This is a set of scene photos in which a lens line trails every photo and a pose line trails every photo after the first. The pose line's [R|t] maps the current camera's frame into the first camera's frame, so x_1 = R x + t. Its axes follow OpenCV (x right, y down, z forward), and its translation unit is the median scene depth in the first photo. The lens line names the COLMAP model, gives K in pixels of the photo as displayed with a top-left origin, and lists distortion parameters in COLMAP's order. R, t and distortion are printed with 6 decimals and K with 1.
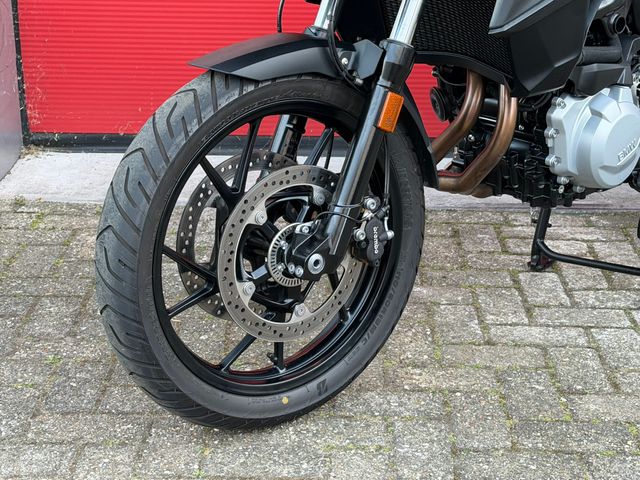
lens RADIAL K [[1272.7, 0, 323.9], [0, 1272.7, 242.9], [0, 0, 1]] dist [0.146307, 0.000000]
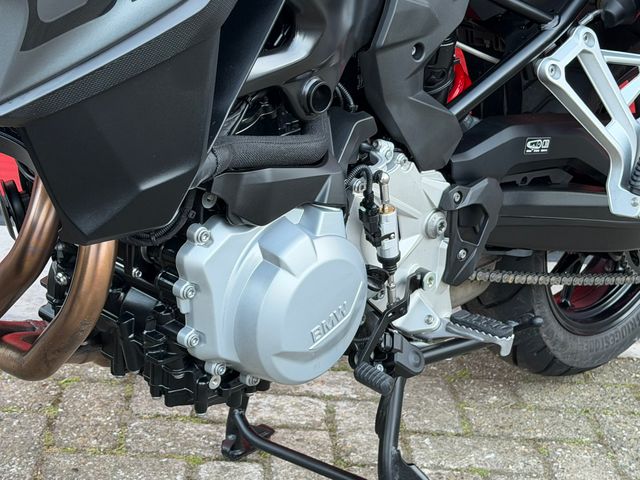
lens RADIAL K [[1272.7, 0, 313.1], [0, 1272.7, 250.3], [0, 0, 1]] dist [0.146307, 0.000000]
pose [[0.995486, 0.051185, 0.079923, 0.186777], [-0.052091, 0.998599, 0.009292, -0.109773], [-0.079336, -0.013413, 0.996758, 0.459665]]
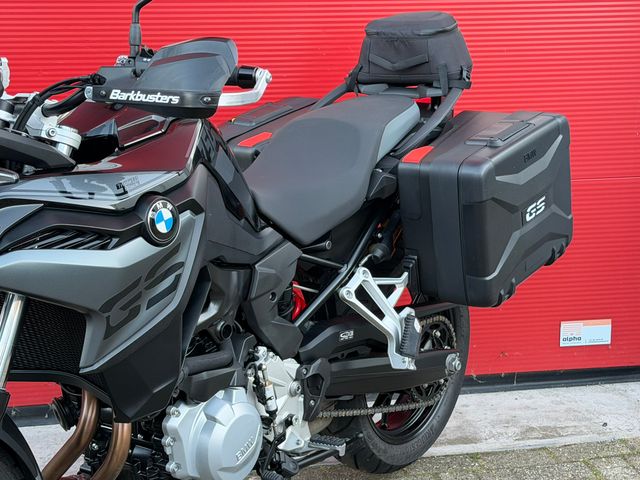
lens RADIAL K [[1272.7, 0, 331.8], [0, 1272.7, 249.0], [0, 0, 1]] dist [0.146307, 0.000000]
pose [[0.977682, -0.056919, 0.202230, 0.106887], [0.081382, 0.990051, -0.114785, -0.109617], [-0.193685, 0.128681, 0.972588, -0.040258]]
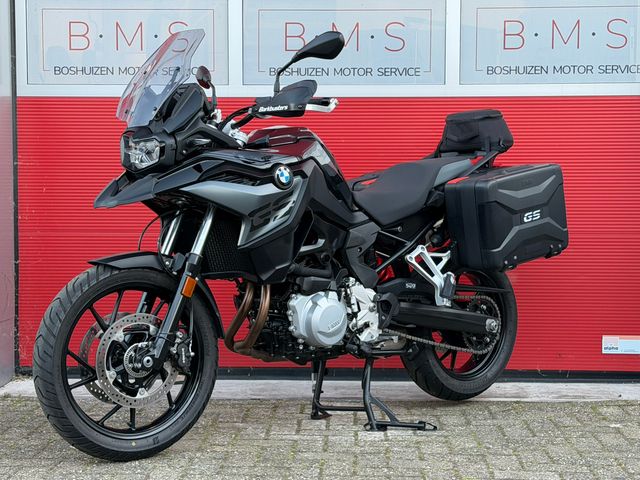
lens RADIAL K [[1272.7, 0, 320.9], [0, 1272.7, 246.9], [0, 0, 1]] dist [0.146307, 0.000000]
pose [[0.999731, -0.004046, -0.022845, 0.264065], [-0.003071, 0.952932, -0.303169, 0.383047], [0.022997, 0.303157, 0.952663, -0.790891]]
